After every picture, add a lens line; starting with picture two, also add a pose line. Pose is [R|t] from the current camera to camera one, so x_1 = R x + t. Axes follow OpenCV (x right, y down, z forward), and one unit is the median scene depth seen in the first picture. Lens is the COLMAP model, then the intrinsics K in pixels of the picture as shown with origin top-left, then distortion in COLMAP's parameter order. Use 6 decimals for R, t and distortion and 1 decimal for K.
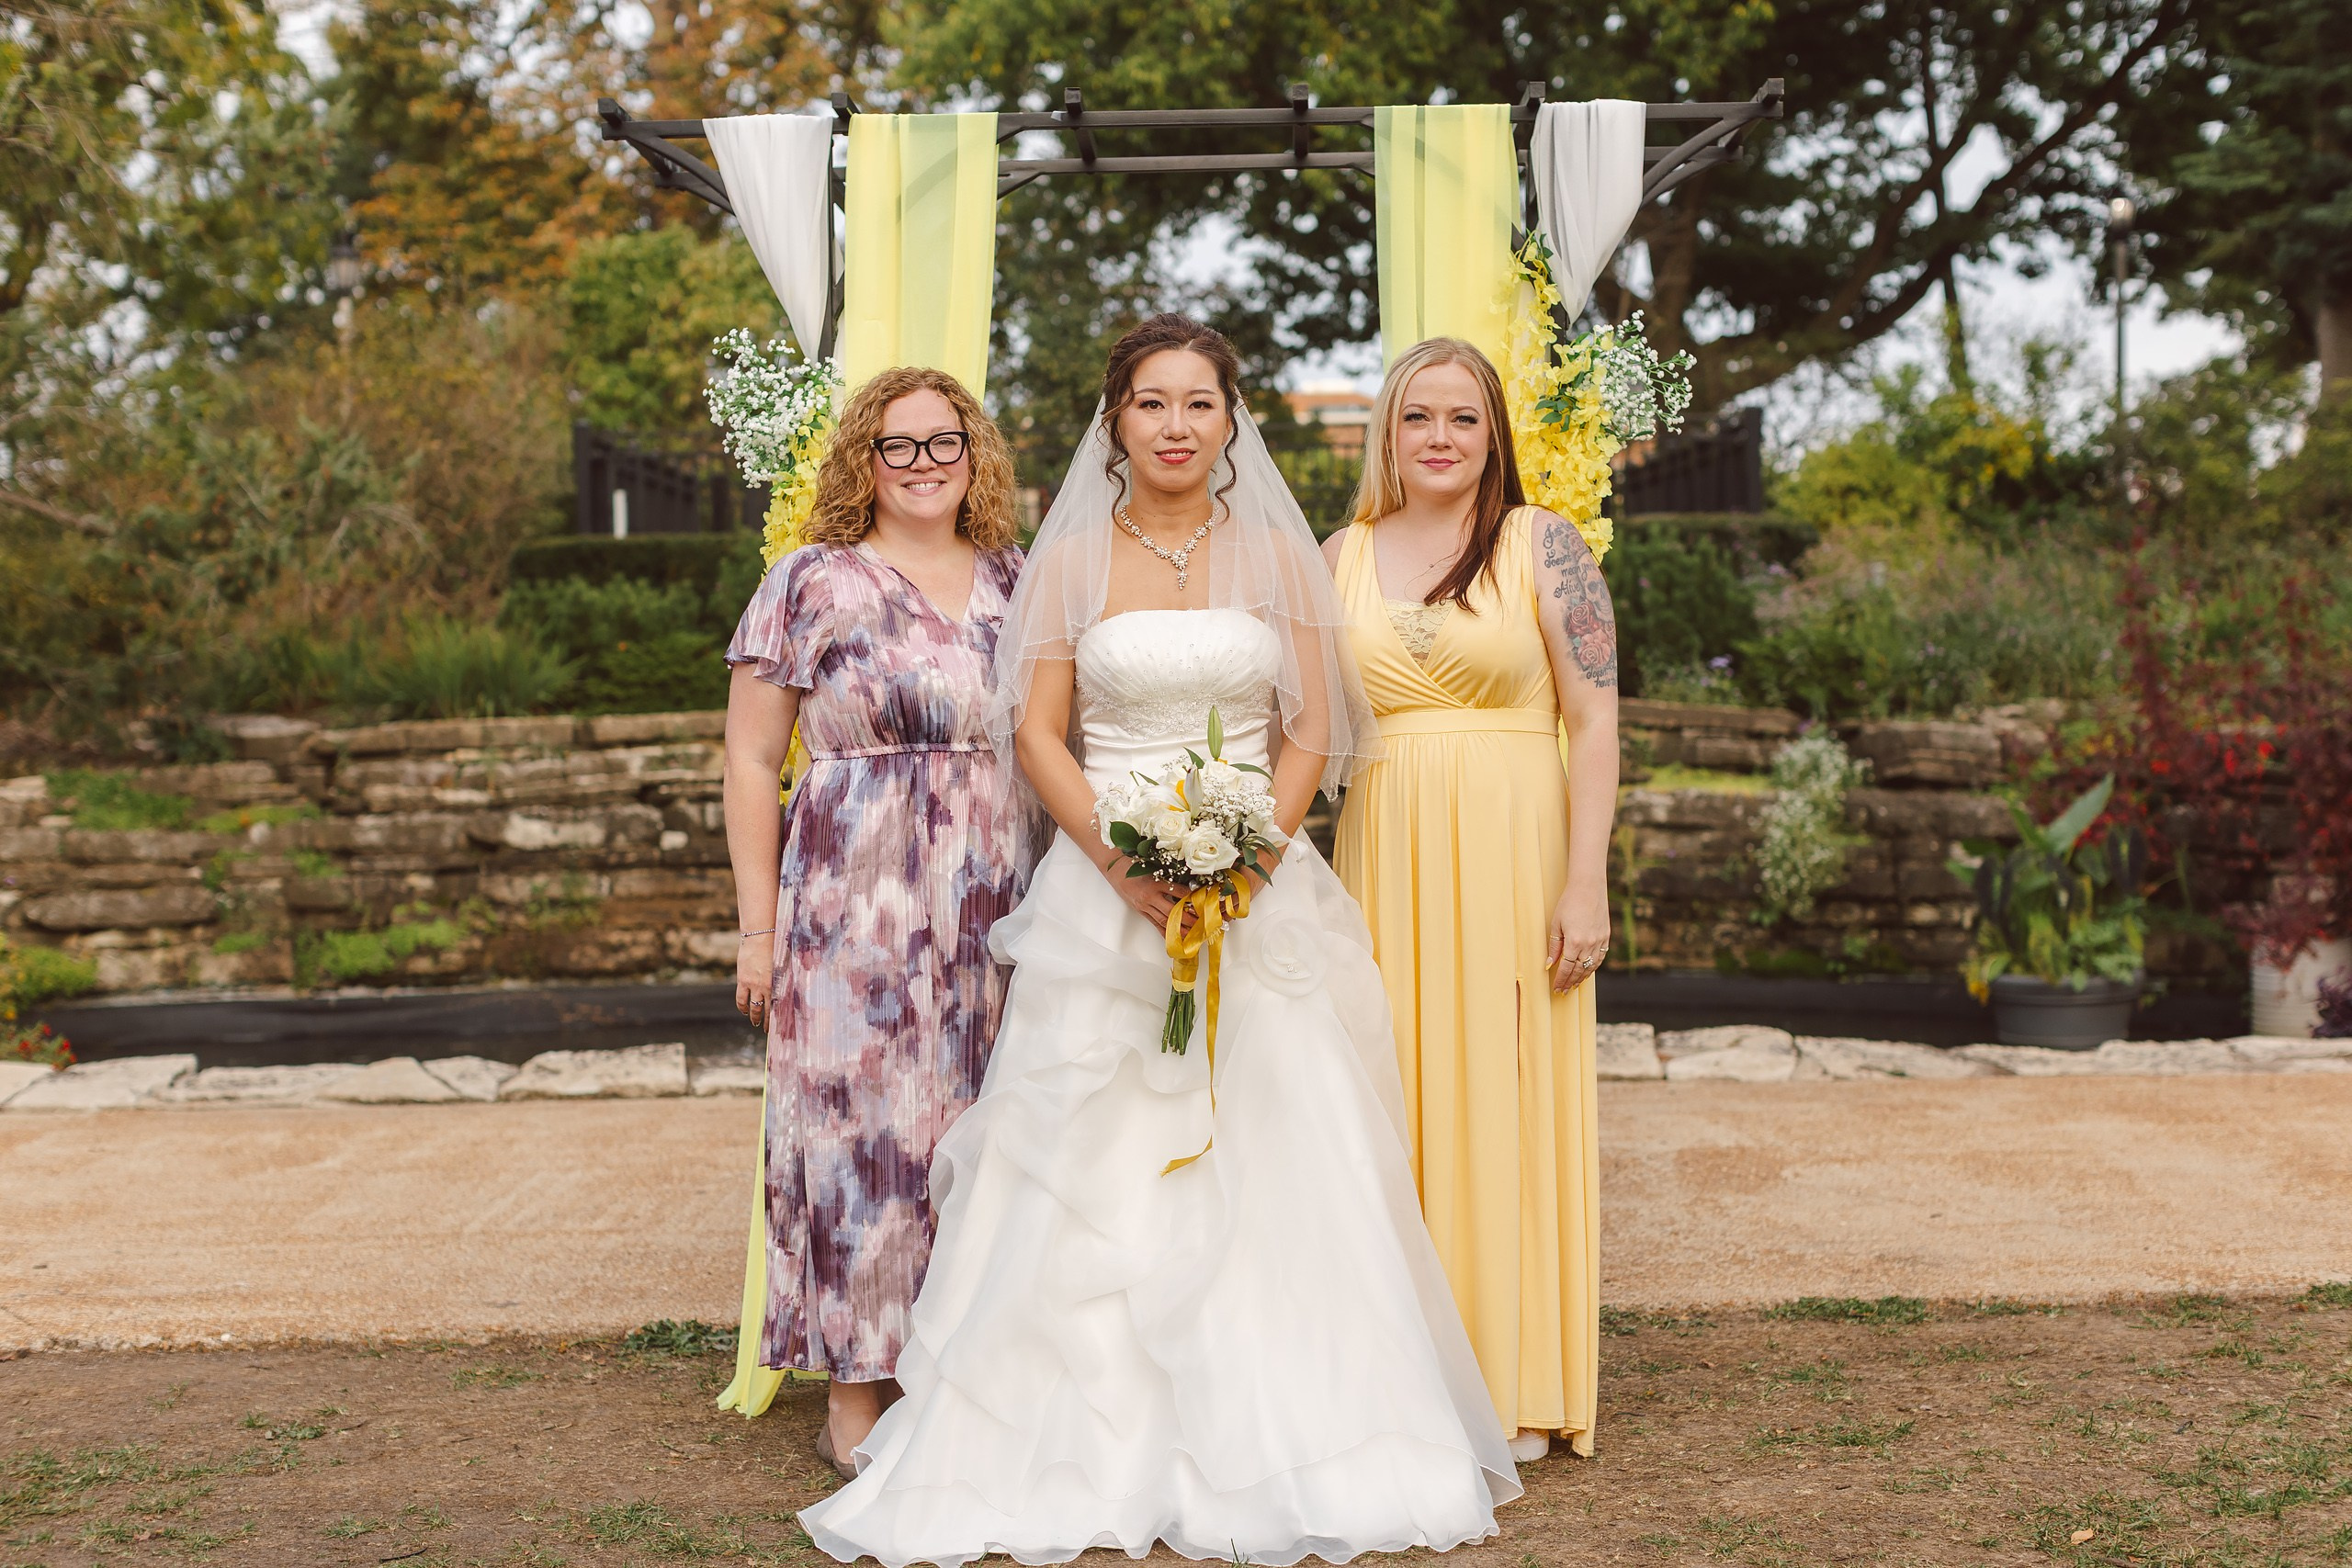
lens RADIAL K [[3367.6, 0, 1182.9], [0, 3367.6, 793.8], [0, 0, 1]] dist [0.014676, 0.014635]
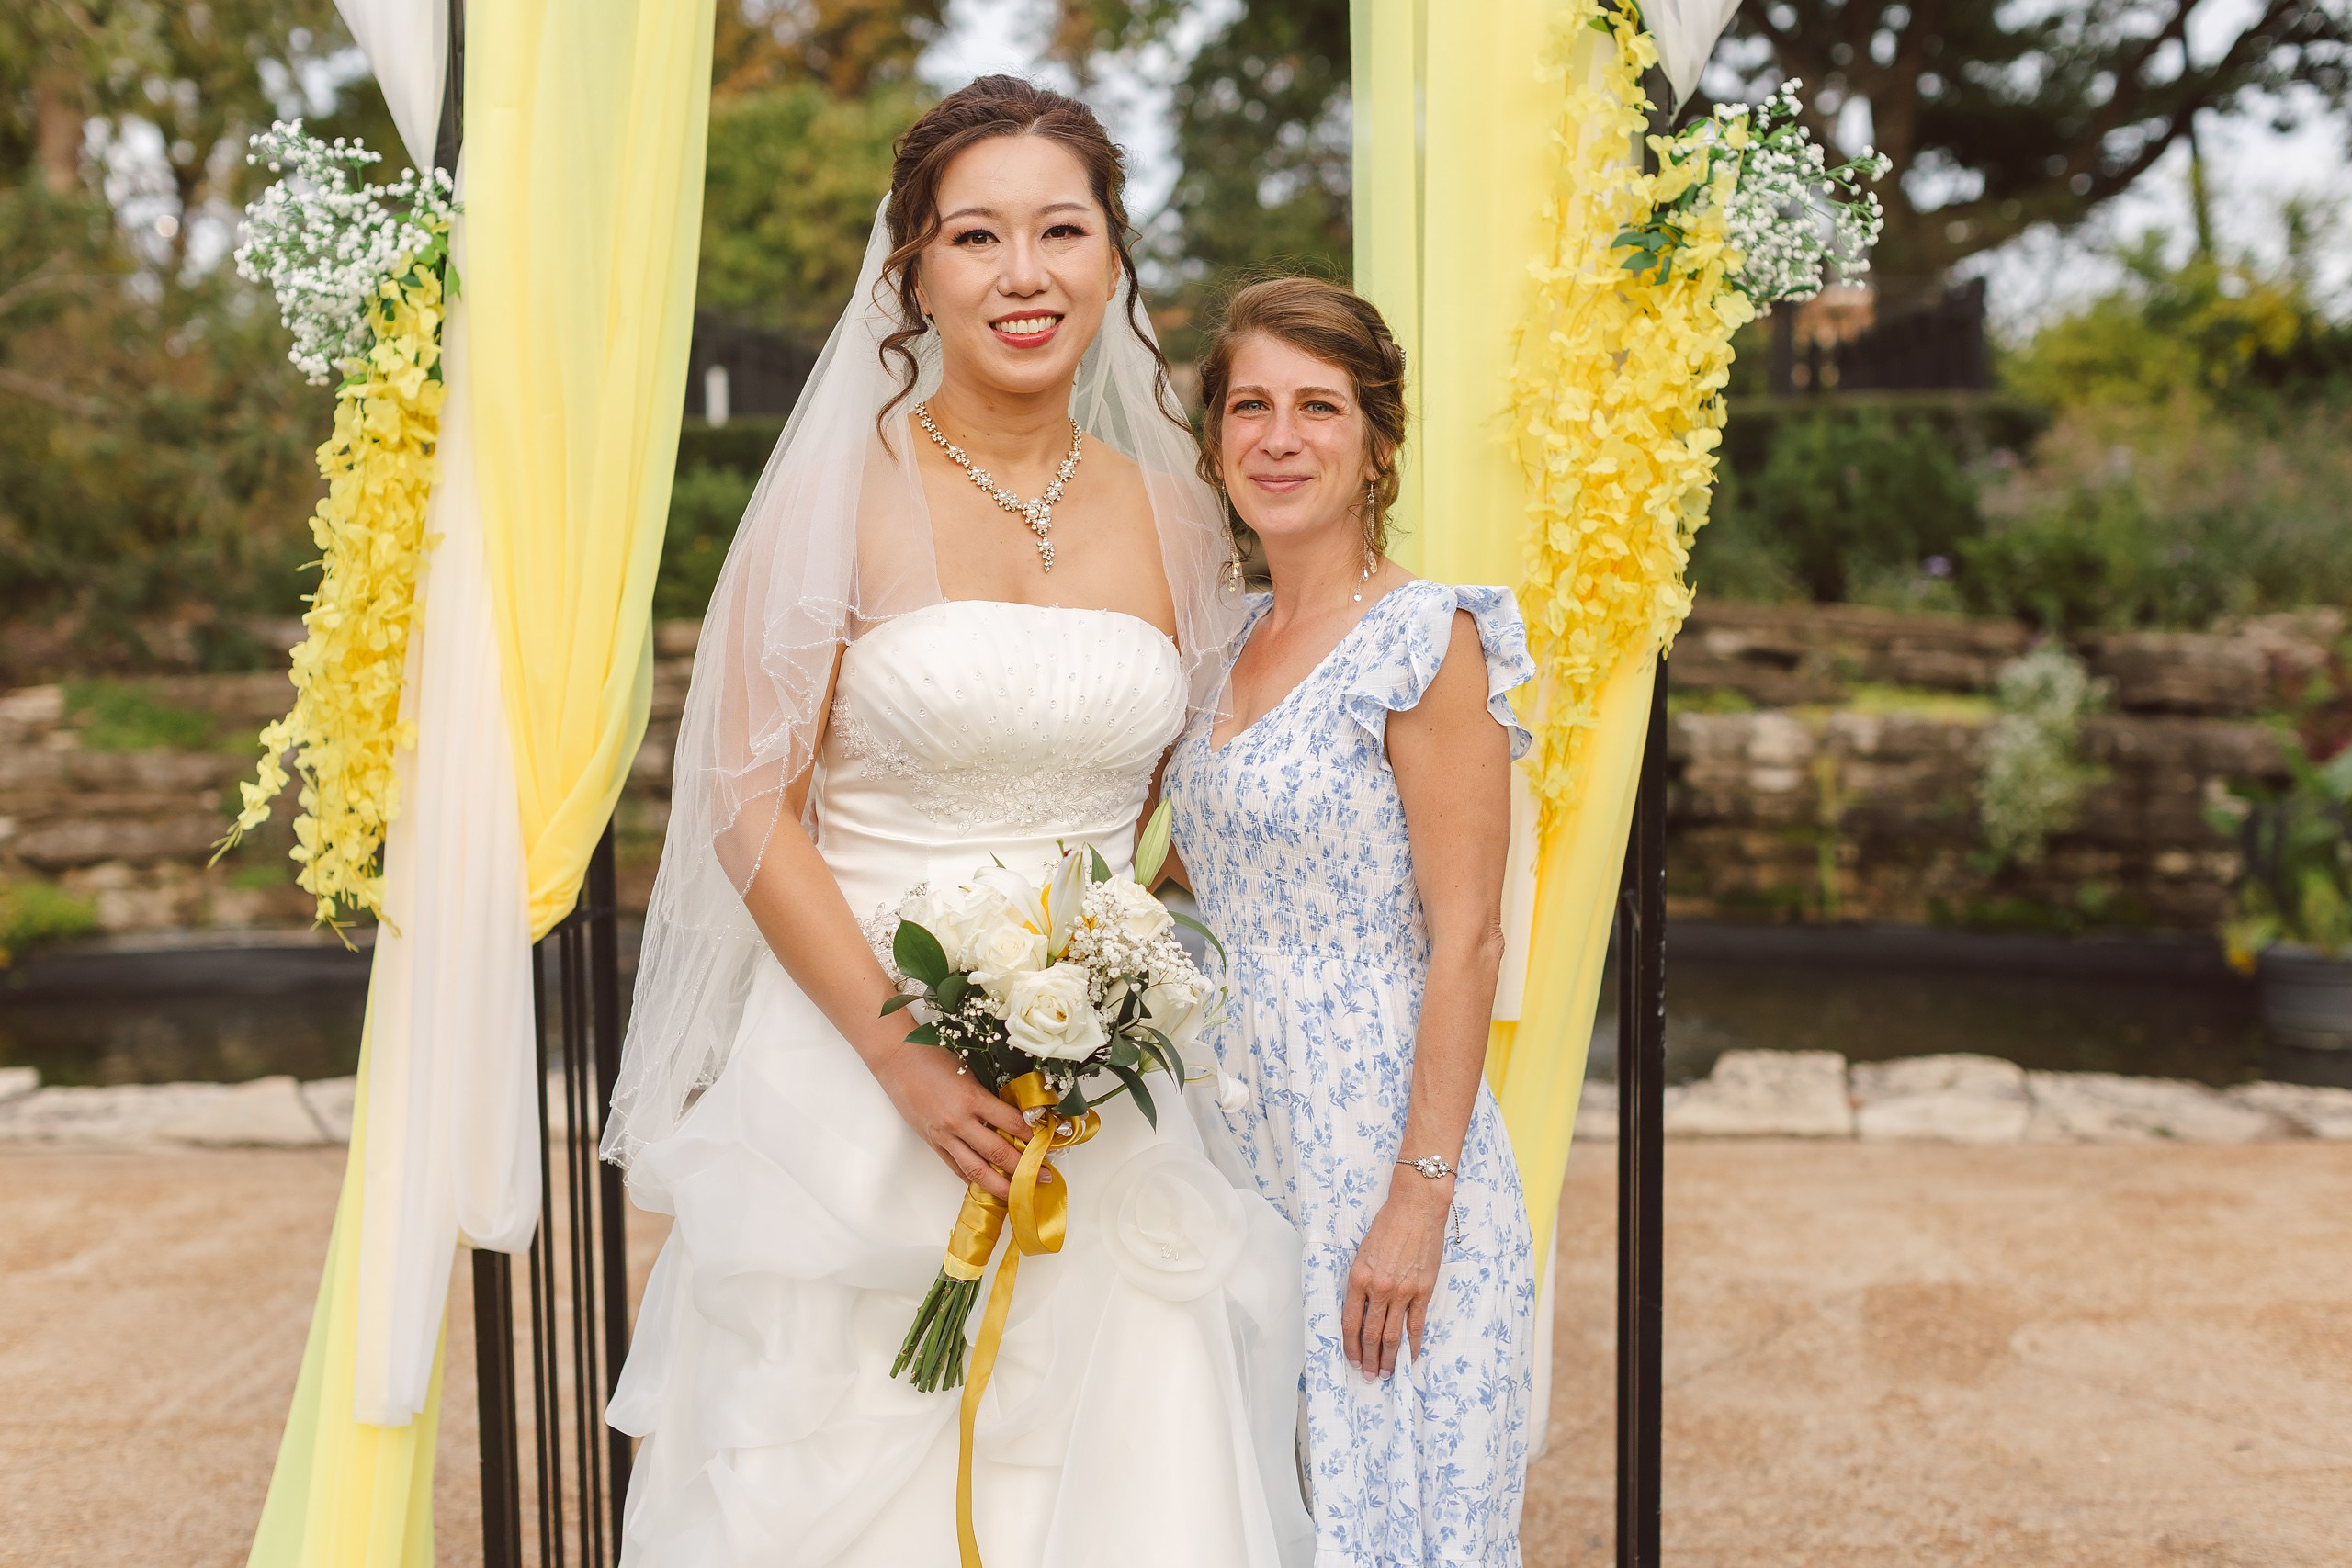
lens RADIAL K [[3383.4, 0, 1163.1], [0, 3383.4, 777.3], [0, 0, 1]] dist [0.016469, -0.014974]
pose [[0.997756, 0.005840, -0.066703, 0.019366], [-0.003758, 0.999503, 0.031291, -0.011699], [0.066852, -0.030970, 0.997282, 0.117481]]
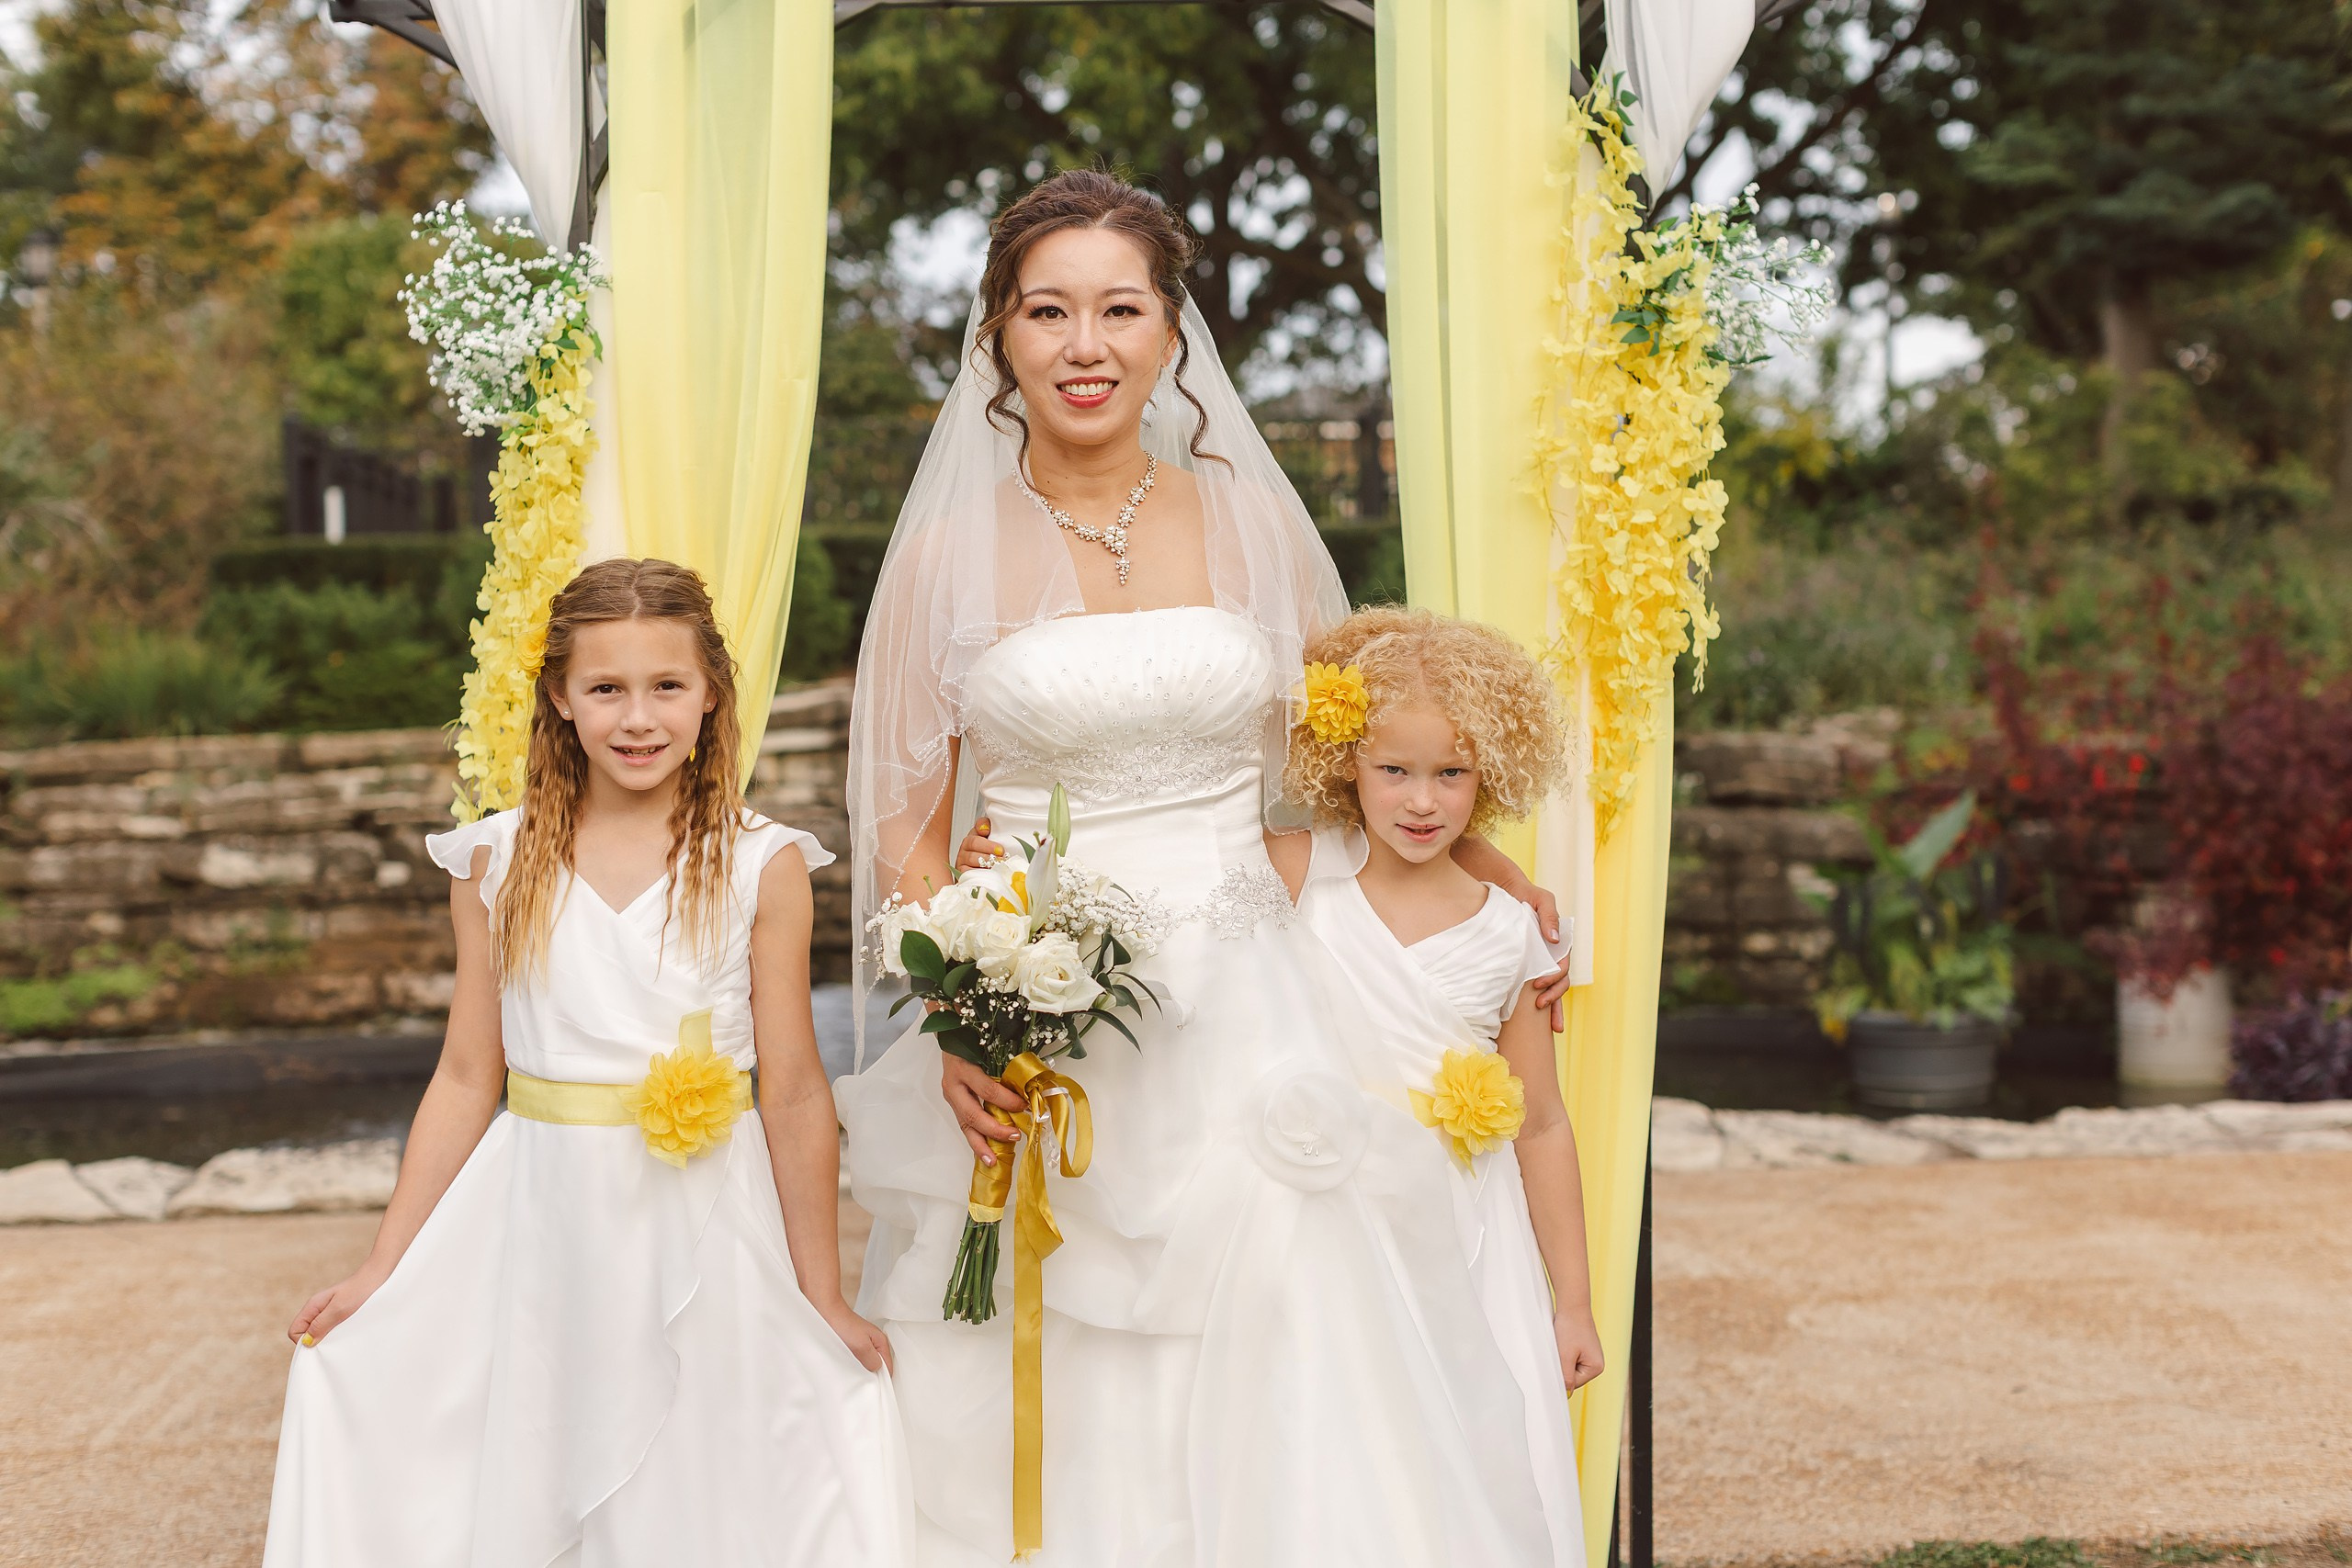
lens RADIAL K [[3333.8, 0, 1167.6], [0, 3333.8, 778.8], [0, 0, 1]] dist [0.025424, -0.048320]
pose [[0.997138, -0.006679, 0.075309, -0.011474], [0.007154, 0.999956, -0.006036, -0.004853], [-0.075266, 0.006558, 0.997142, 0.093579]]
